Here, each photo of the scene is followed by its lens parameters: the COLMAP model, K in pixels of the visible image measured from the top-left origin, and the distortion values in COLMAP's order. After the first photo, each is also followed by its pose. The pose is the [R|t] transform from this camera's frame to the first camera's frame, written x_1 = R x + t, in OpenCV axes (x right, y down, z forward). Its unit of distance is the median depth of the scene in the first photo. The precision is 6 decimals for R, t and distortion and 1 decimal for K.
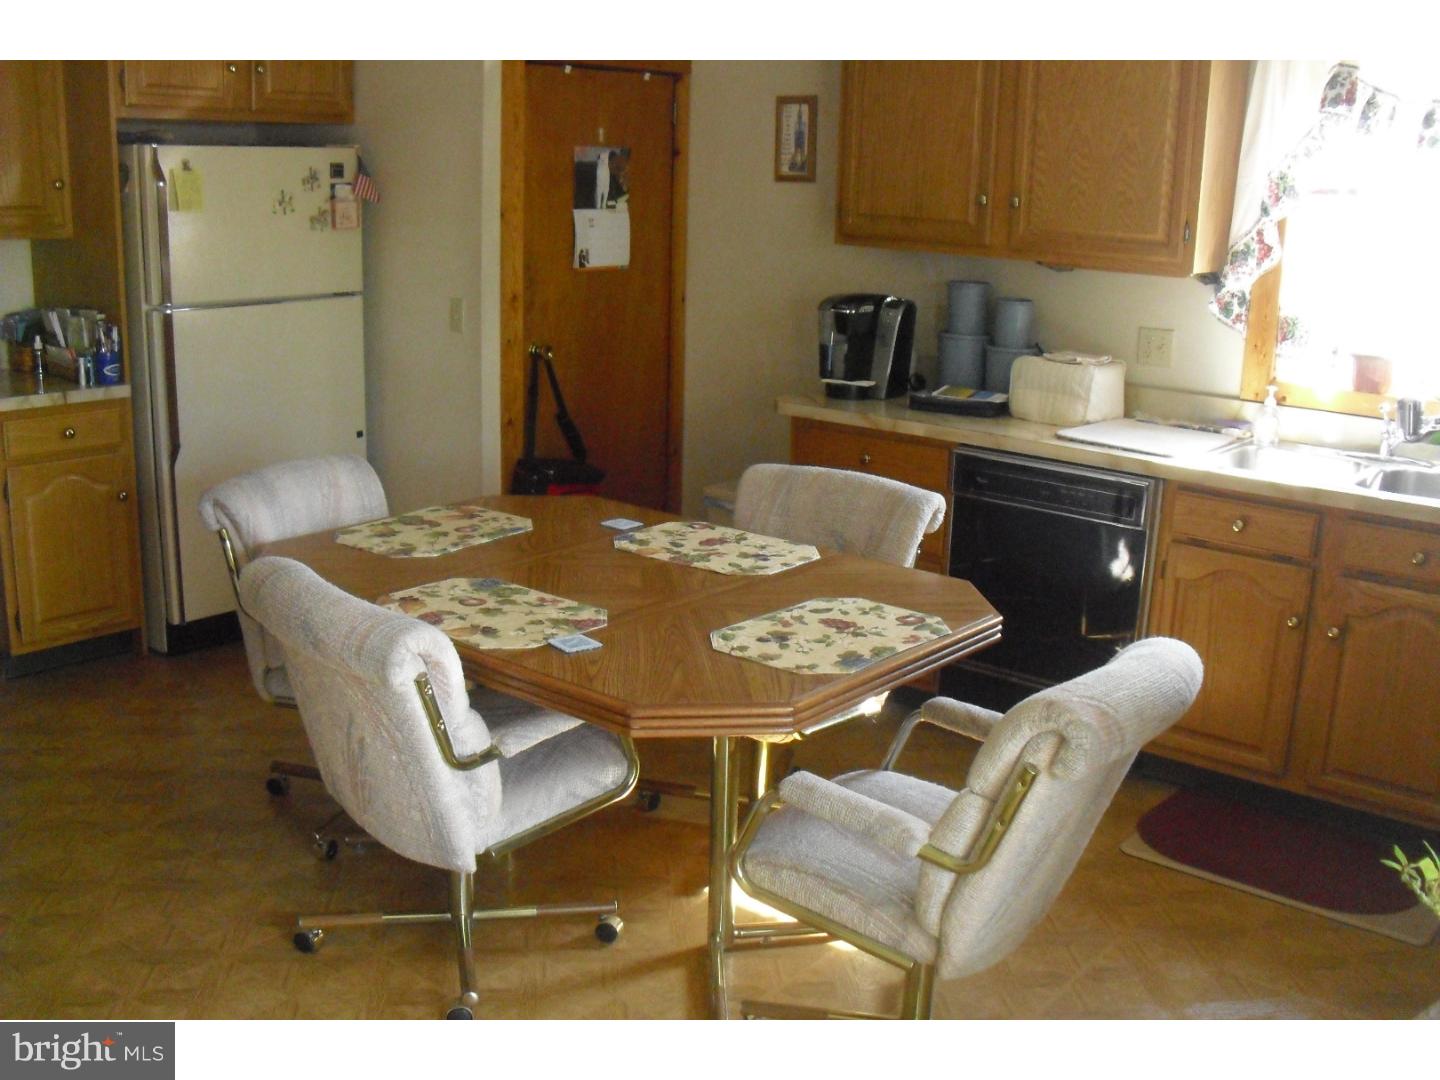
lens RADIAL K [[1482.7, 0, 720.7], [0, 1482.7, 543.0], [0, 0, 1]] dist [-0.149580, 0.000000]
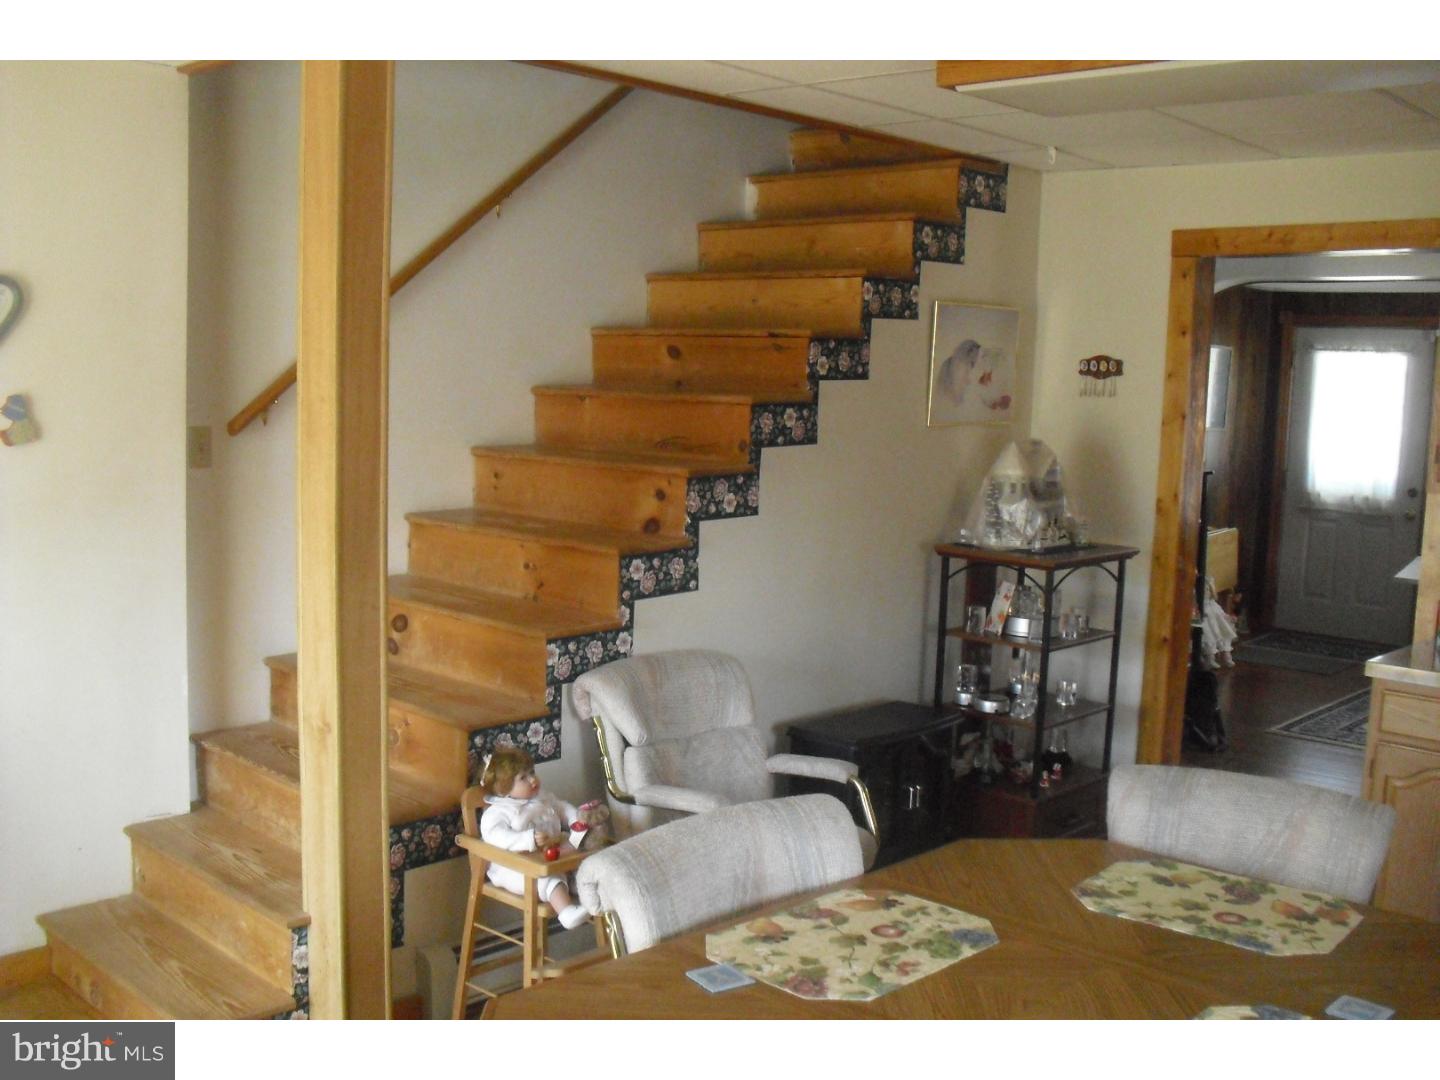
lens RADIAL K [[1482.7, 0, 721.4], [0, 1482.7, 540.9], [0, 0, 1]] dist [-0.149580, 0.000000]
pose [[-0.076111, 0.082538, -0.993677, 0.605136], [-0.278319, 0.955199, 0.100660, -0.215219], [0.957468, 0.284221, -0.049729, 0.888665]]
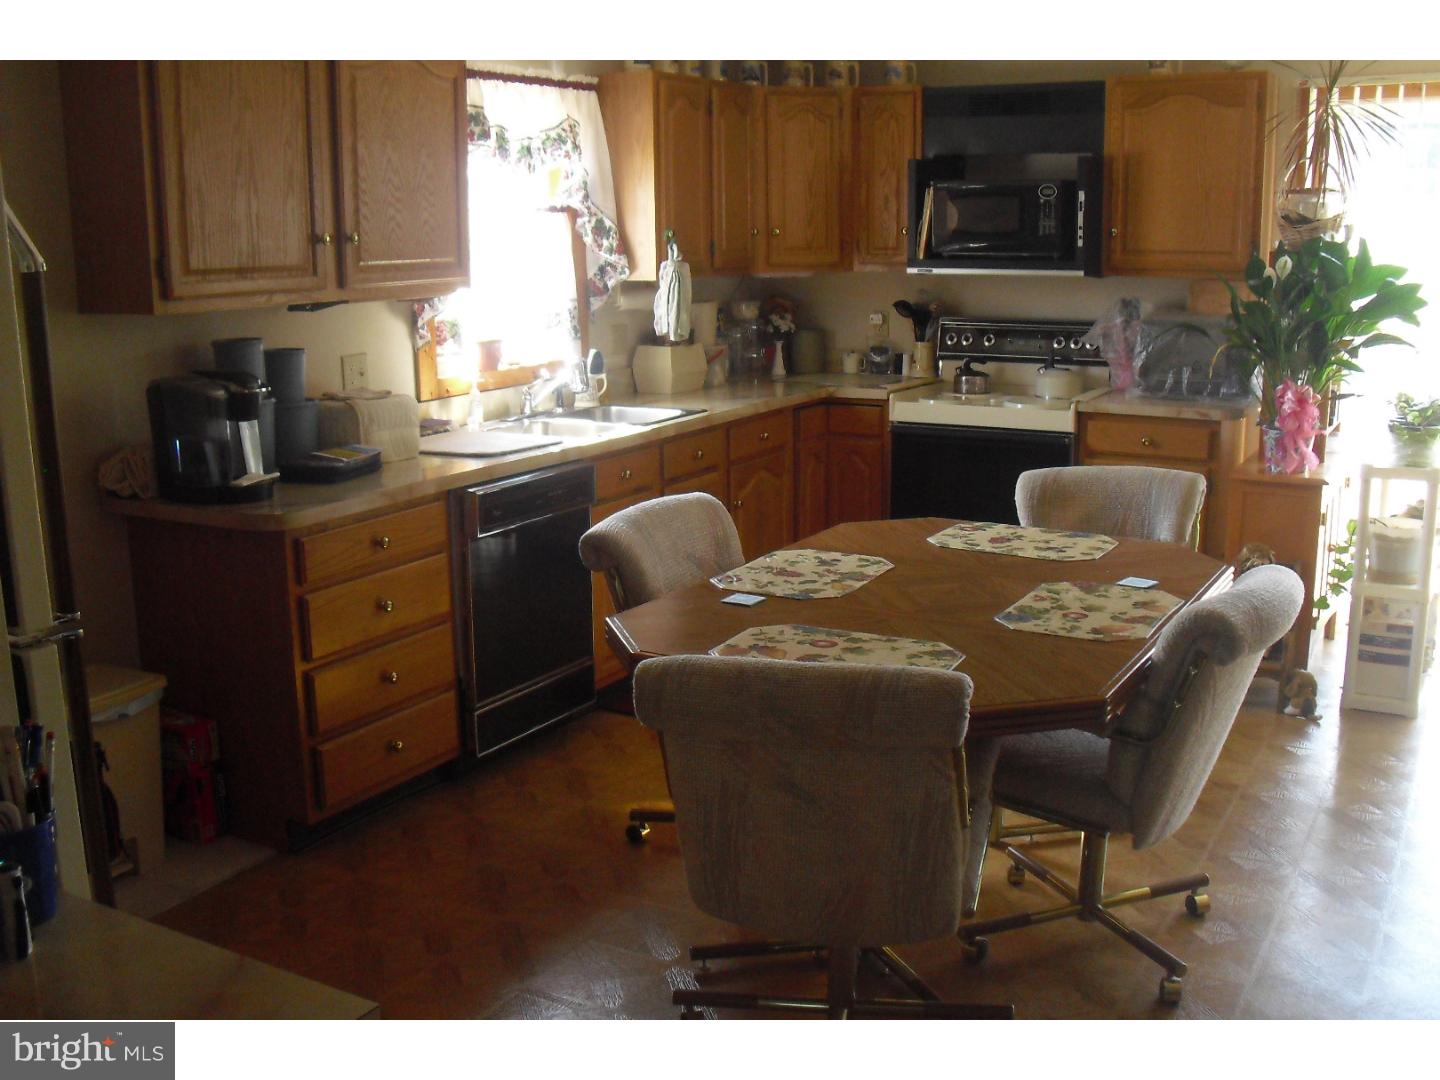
lens RADIAL K [[1482.7, 0, 719.6], [0, 1482.7, 540.4], [0, 0, 1]] dist [-0.149580, 0.000000]
pose [[-0.166257, -0.236849, 0.957215, -1.118989], [0.247617, 0.929594, 0.273022, -0.360592], [-0.954487, 0.282414, -0.095903, 1.323878]]
